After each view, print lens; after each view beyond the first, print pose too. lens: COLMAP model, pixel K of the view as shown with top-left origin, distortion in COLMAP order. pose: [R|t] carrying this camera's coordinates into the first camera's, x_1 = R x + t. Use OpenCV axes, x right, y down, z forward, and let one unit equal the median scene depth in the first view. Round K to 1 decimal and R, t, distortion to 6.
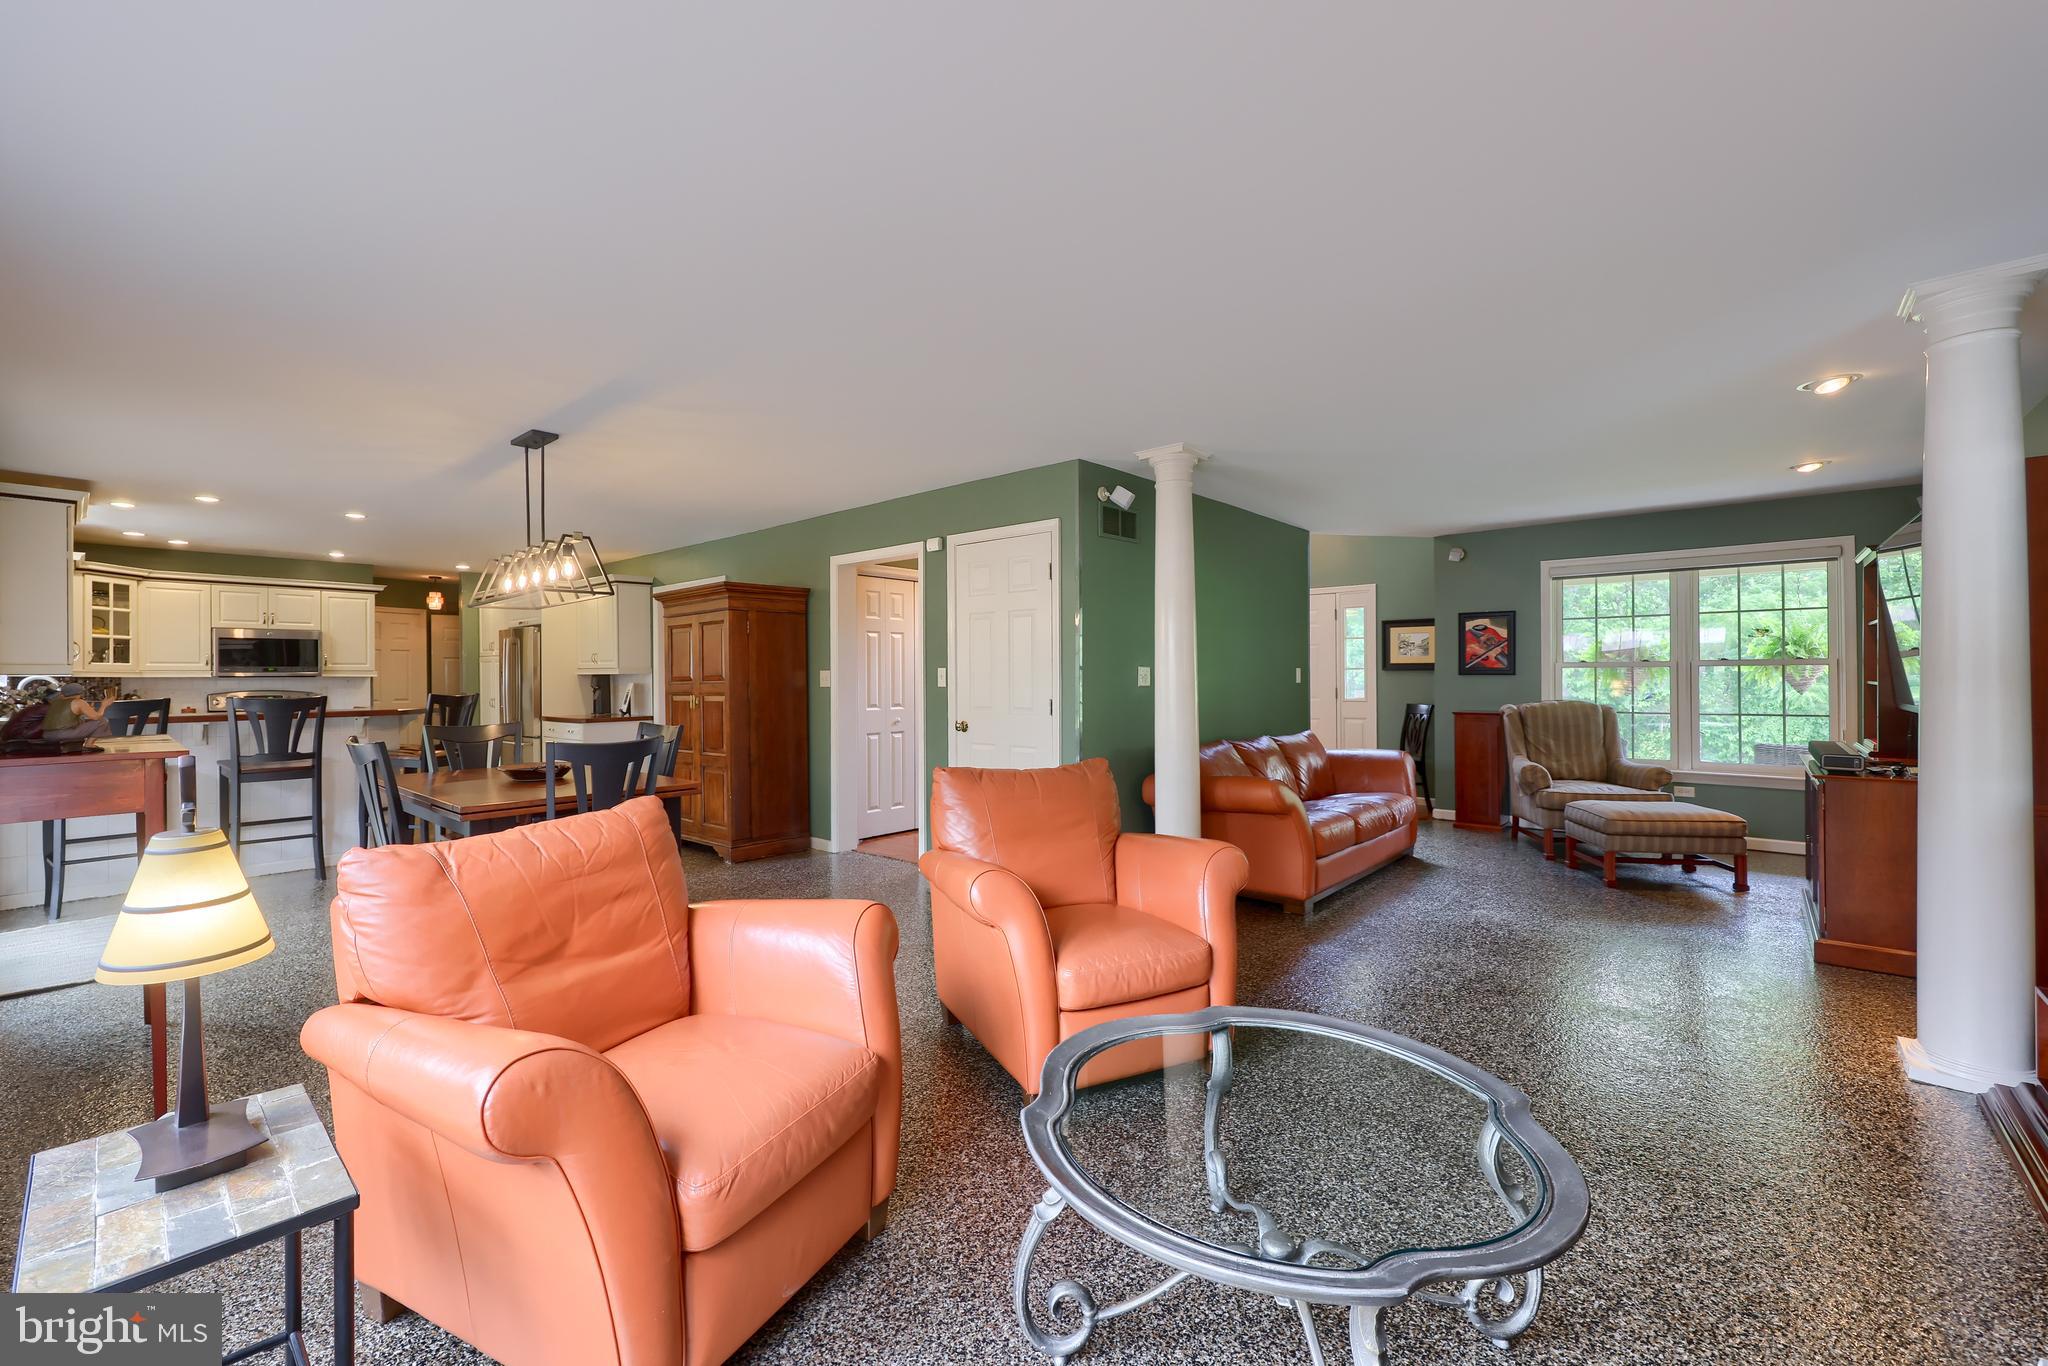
lens RADIAL K [[835.4, 0, 1017.6], [0, 835.4, 674.4], [0, 0, 1]] dist [-0.001140, 0.001107]
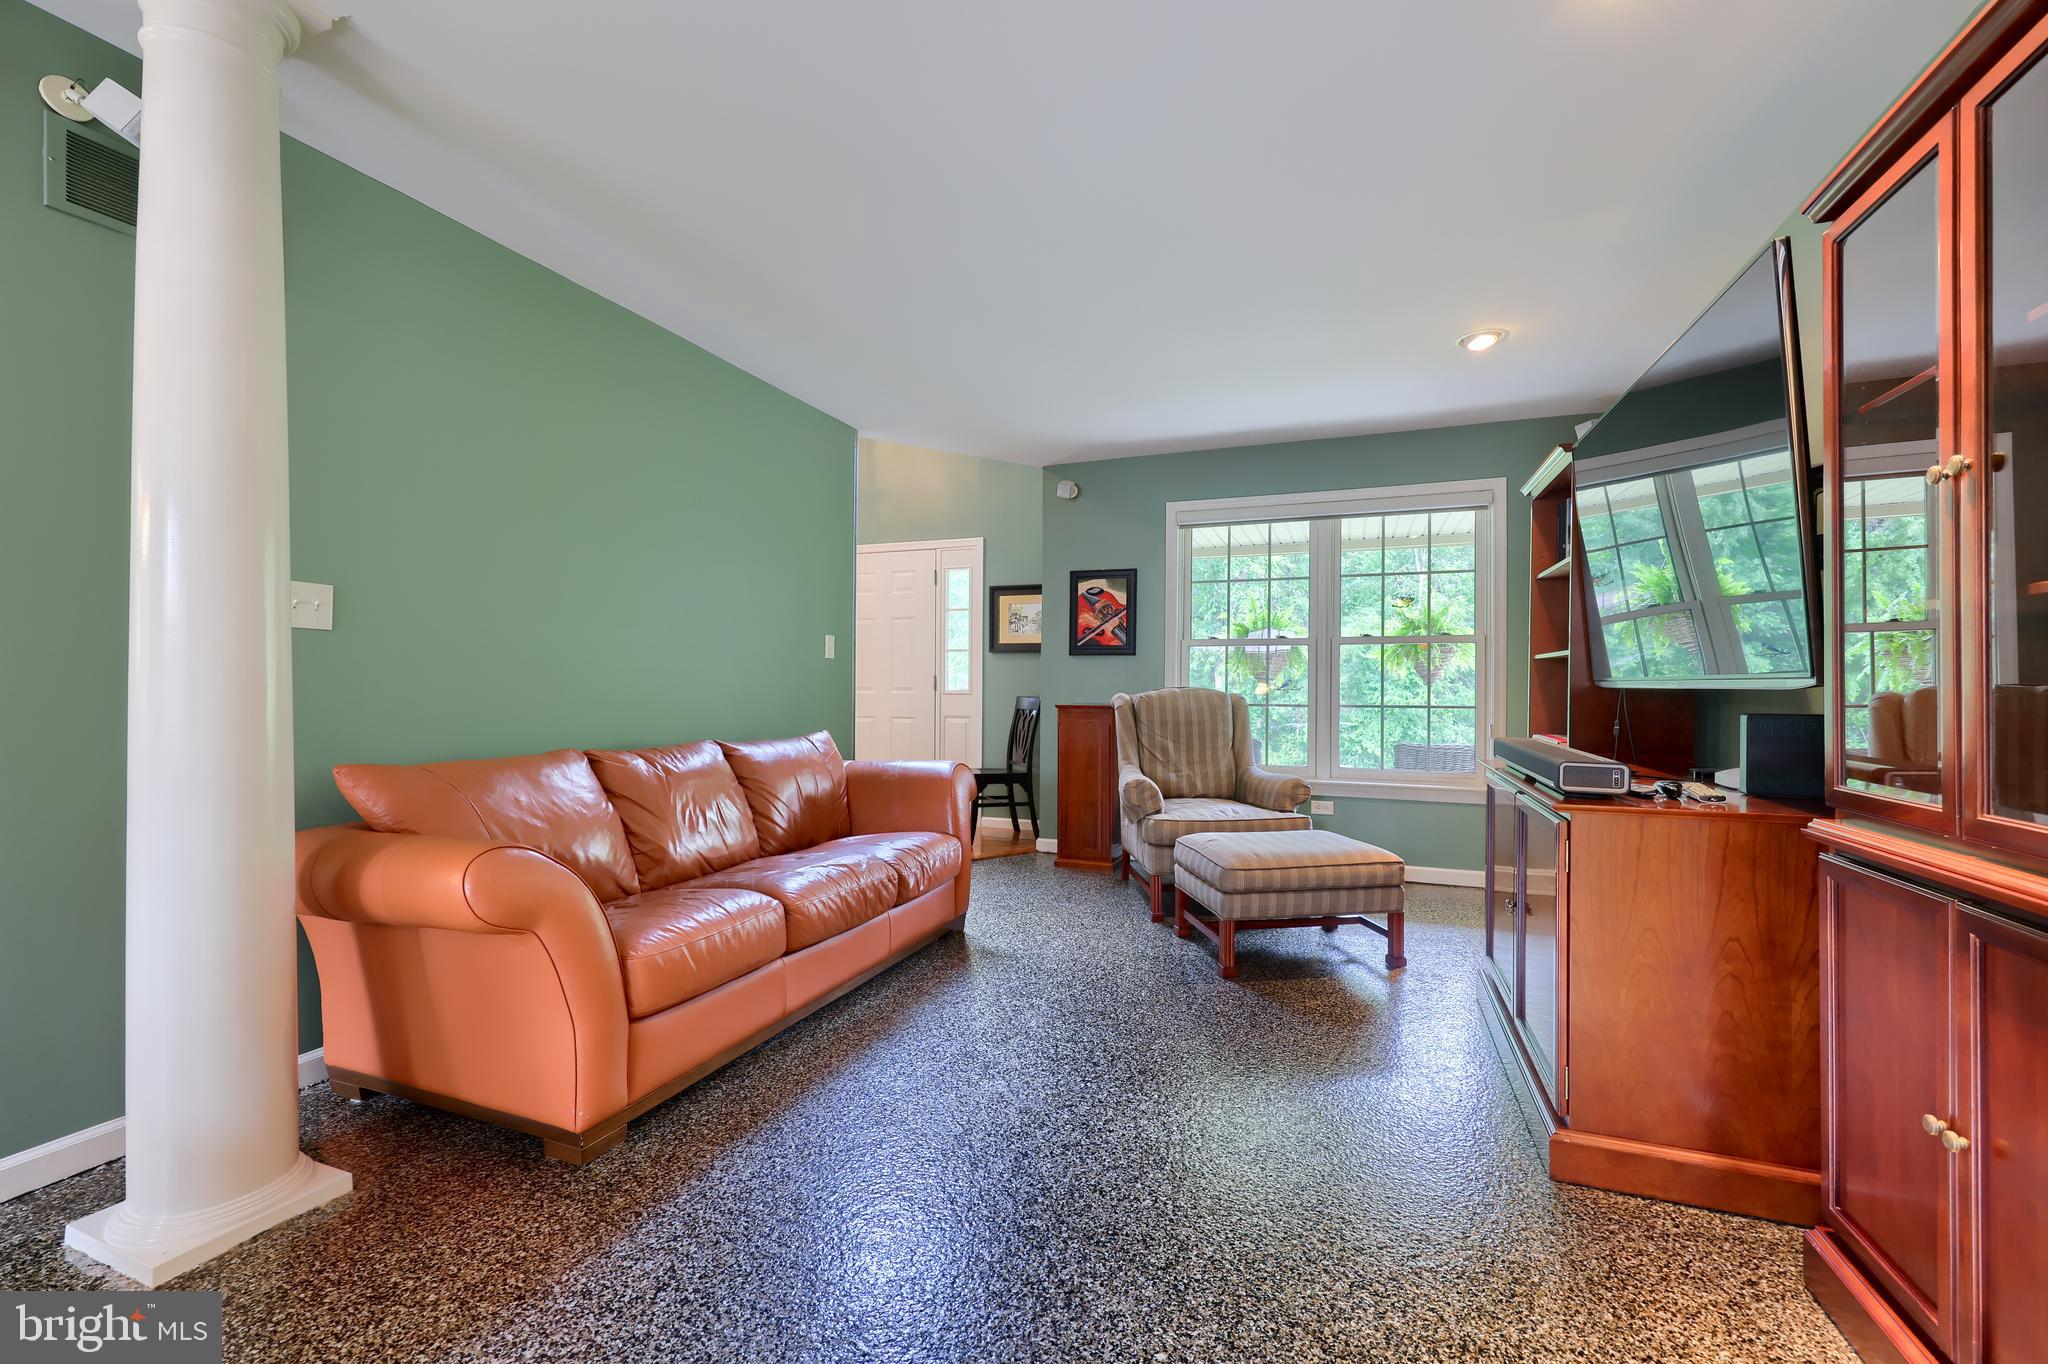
lens RADIAL K [[835.4, 0, 1028.5], [0, 835.4, 689.4], [0, 0, 1]] dist [-0.001140, 0.001107]
pose [[0.940661, 0.009379, 0.339218, 0.282000], [-0.012064, 0.999910, 0.005807, 0.030584], [-0.339133, -0.009555, 0.940690, 0.368547]]
